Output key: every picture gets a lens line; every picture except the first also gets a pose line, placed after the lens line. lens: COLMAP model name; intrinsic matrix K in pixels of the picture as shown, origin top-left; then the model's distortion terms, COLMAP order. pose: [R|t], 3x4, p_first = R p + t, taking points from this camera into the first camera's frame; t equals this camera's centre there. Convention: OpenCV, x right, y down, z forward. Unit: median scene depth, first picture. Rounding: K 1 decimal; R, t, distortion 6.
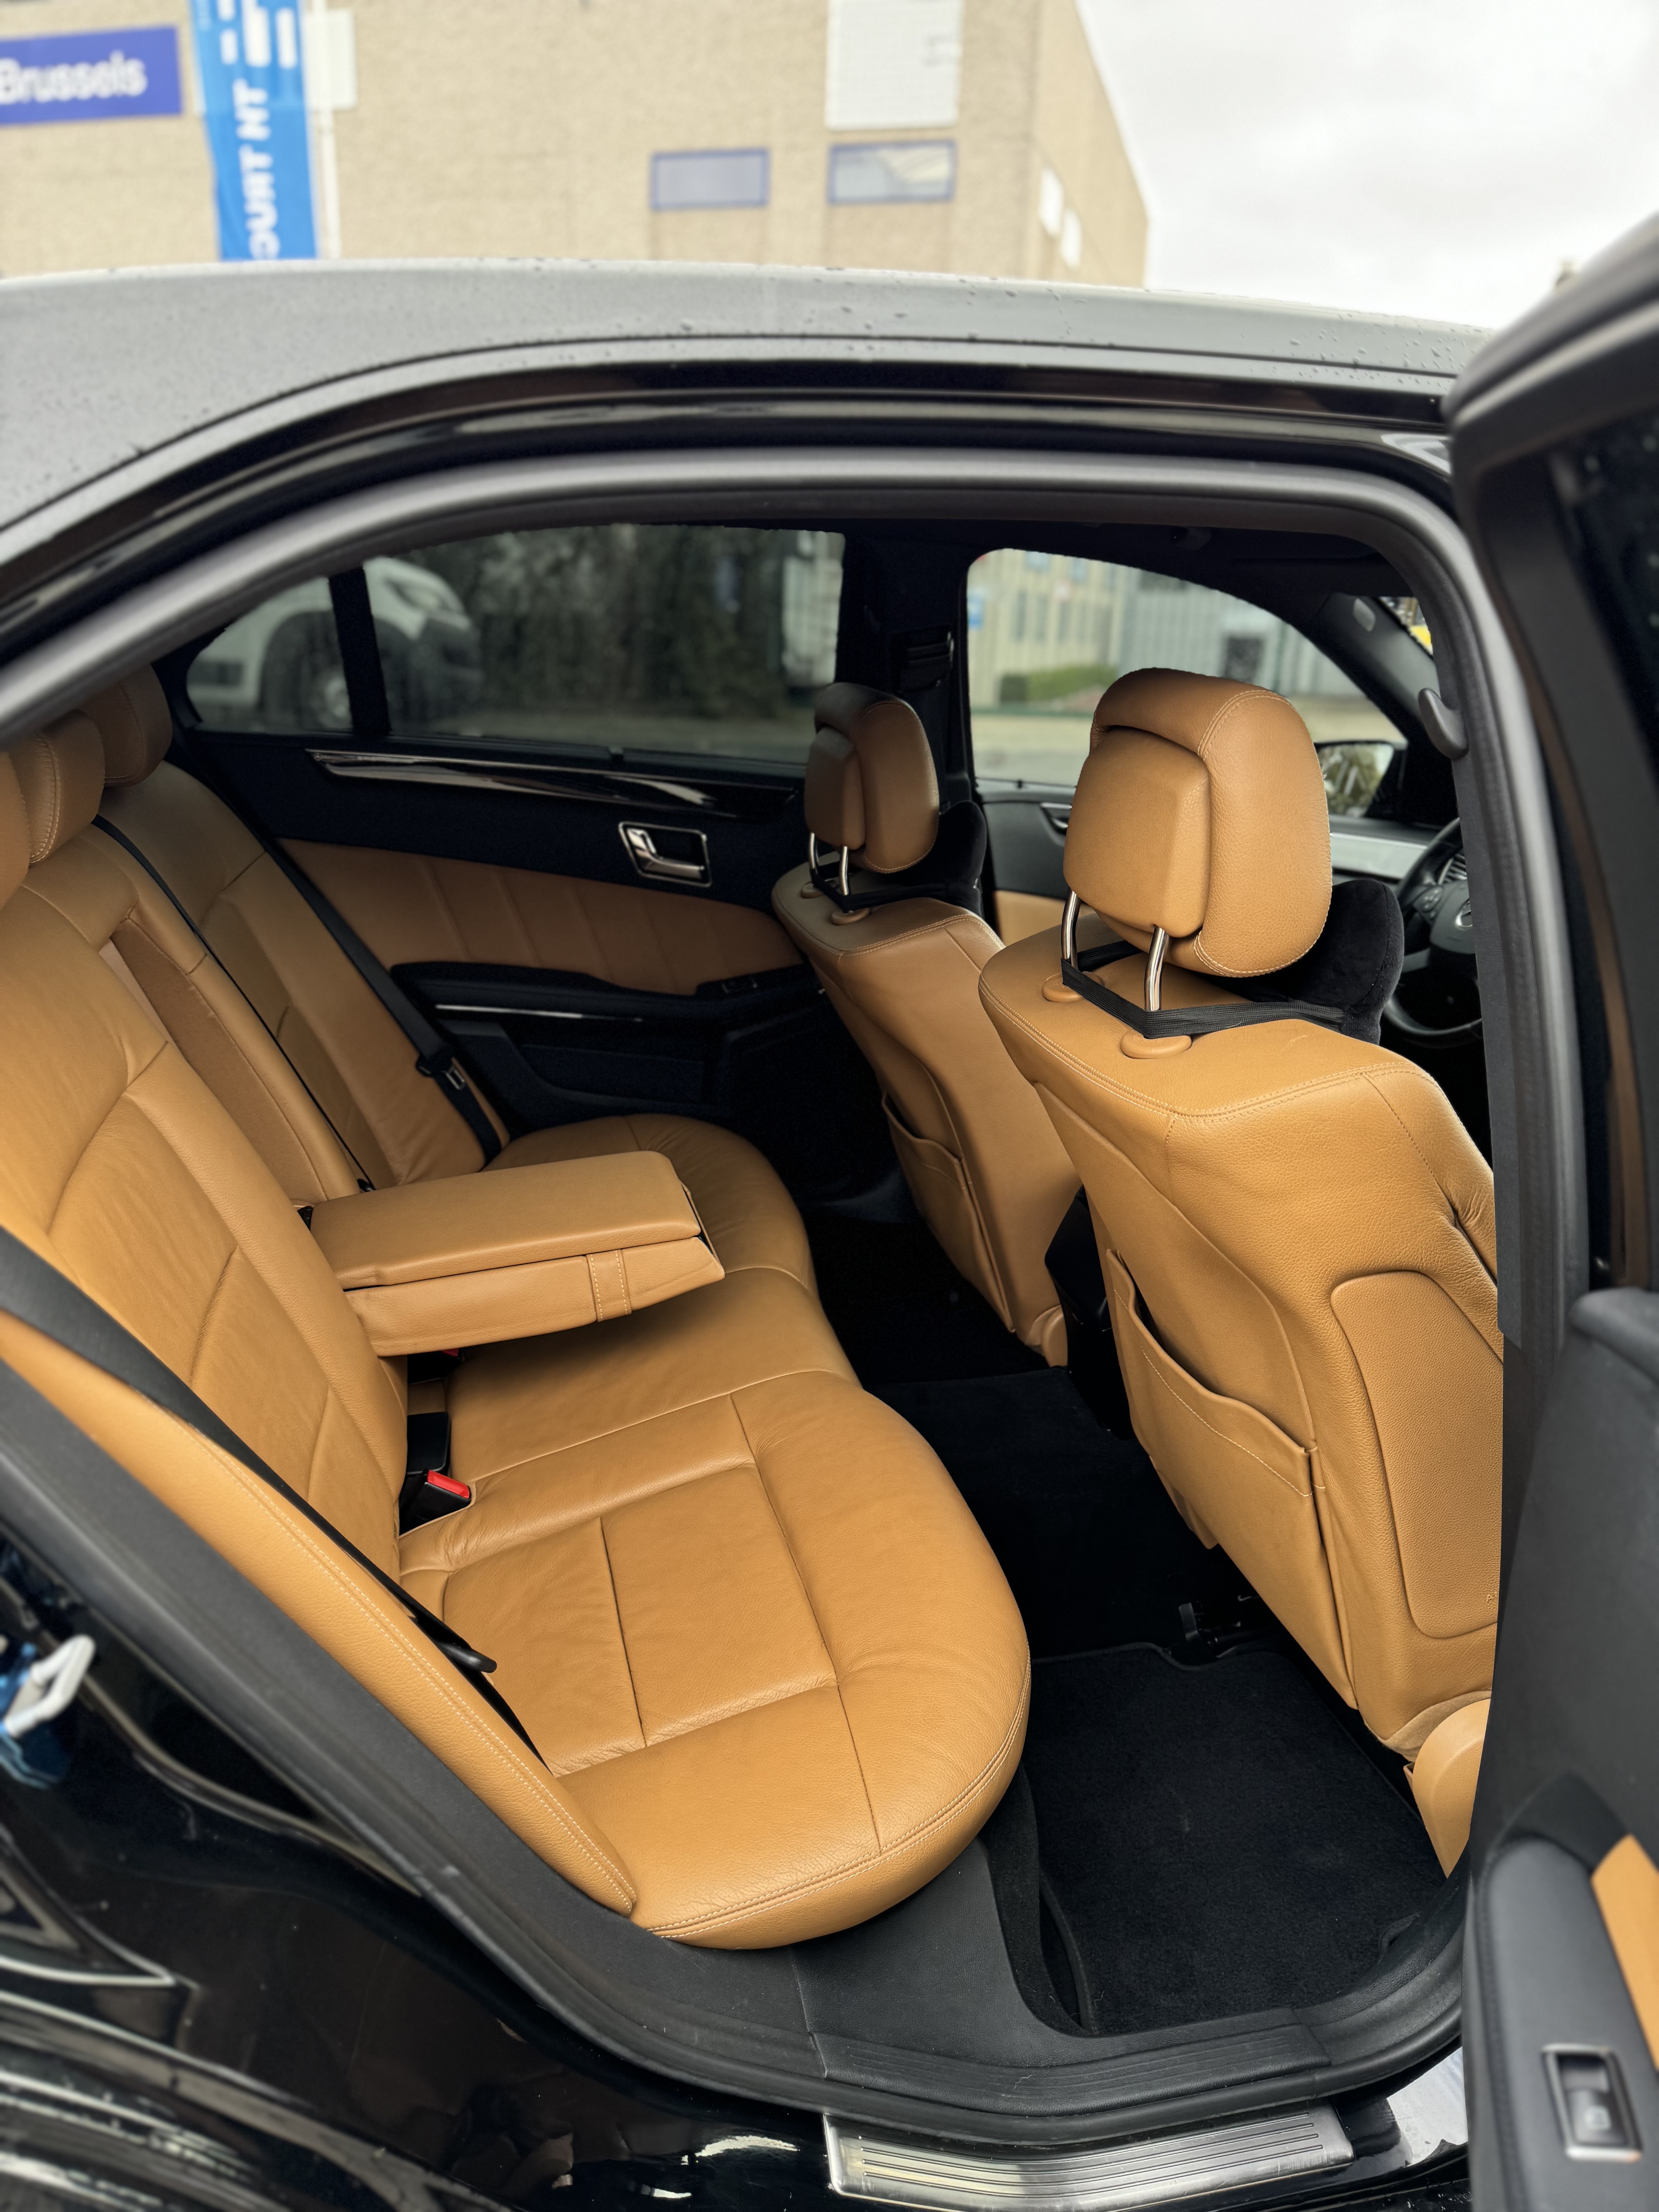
lens RADIAL K [[1510.0, 0, 909.7], [0, 1510.0, 1114.5], [0, 0, 1]] dist [0.046712, -0.073999]
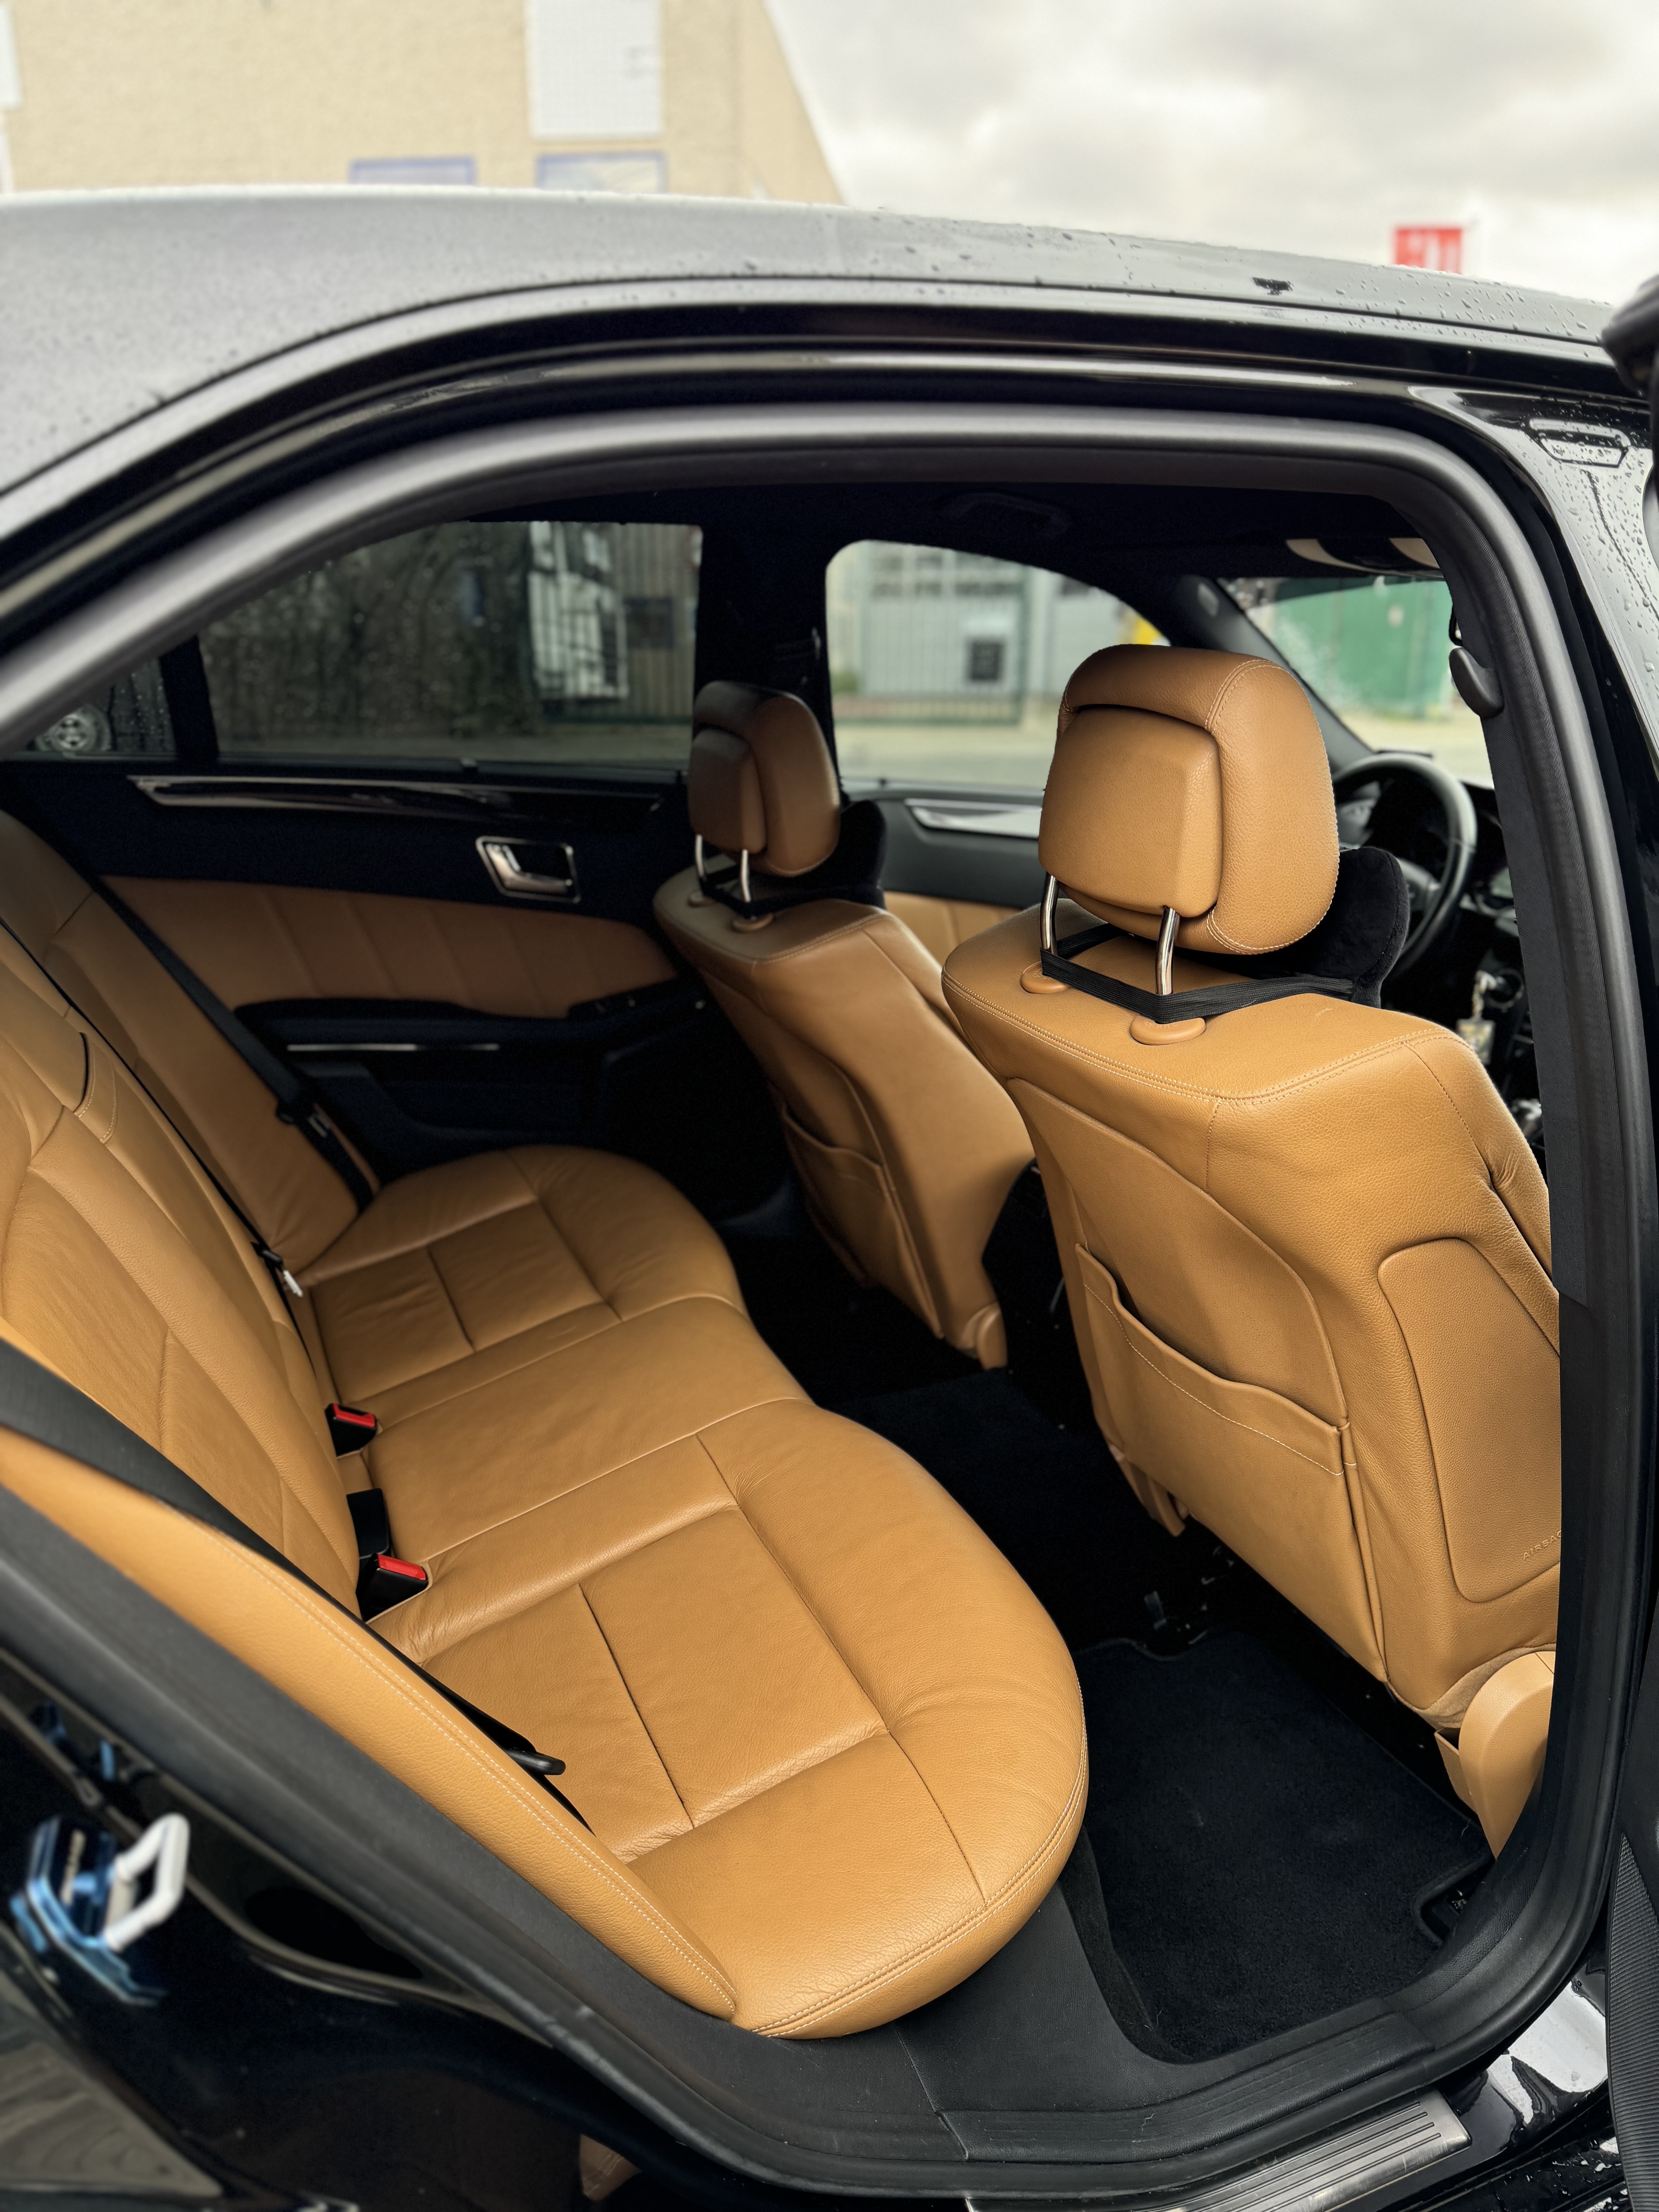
lens RADIAL K [[1497.1, 0, 887.1], [0, 1497.1, 1109.3], [0, 0, 1]] dist [0.030824, -0.045393]
pose [[0.986433, -0.077874, 0.144519, -0.159502], [0.078889, 0.996883, -0.001298, -0.008036], [-0.143968, 0.012681, 0.989501, 0.076137]]
